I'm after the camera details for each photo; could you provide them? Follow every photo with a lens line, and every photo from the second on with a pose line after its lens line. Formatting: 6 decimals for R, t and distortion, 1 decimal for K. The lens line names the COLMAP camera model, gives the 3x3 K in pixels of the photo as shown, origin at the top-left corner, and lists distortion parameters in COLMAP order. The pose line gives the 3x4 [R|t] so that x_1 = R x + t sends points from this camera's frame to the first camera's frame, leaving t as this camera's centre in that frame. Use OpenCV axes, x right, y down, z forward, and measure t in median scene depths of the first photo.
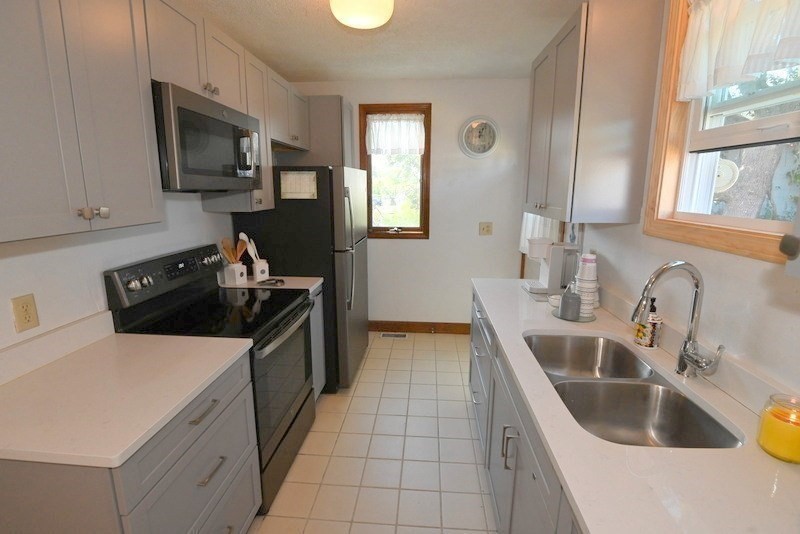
lens RADIAL K [[361.4, 0, 403.1], [0, 361.4, 258.4], [0, 0, 1]] dist [-0.018113, -0.000578]
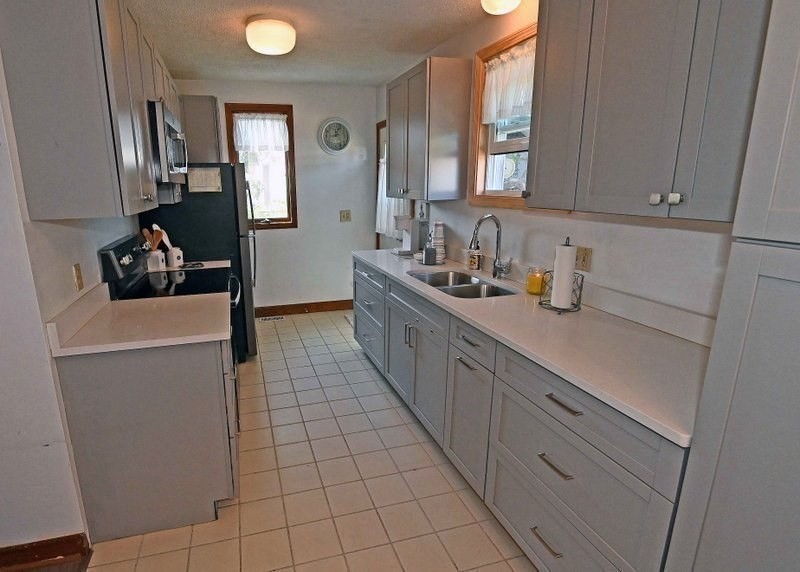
lens RADIAL K [[416.5, 0, 342.1], [0, 416.5, 277.9], [0, 0, 1]] dist [-0.000341, -0.000081]
pose [[0.947596, -0.090175, 0.306480, -0.345764], [0.081291, 0.995820, 0.041656, 0.097241], [-0.308955, -0.014559, 0.950965, -0.444060]]
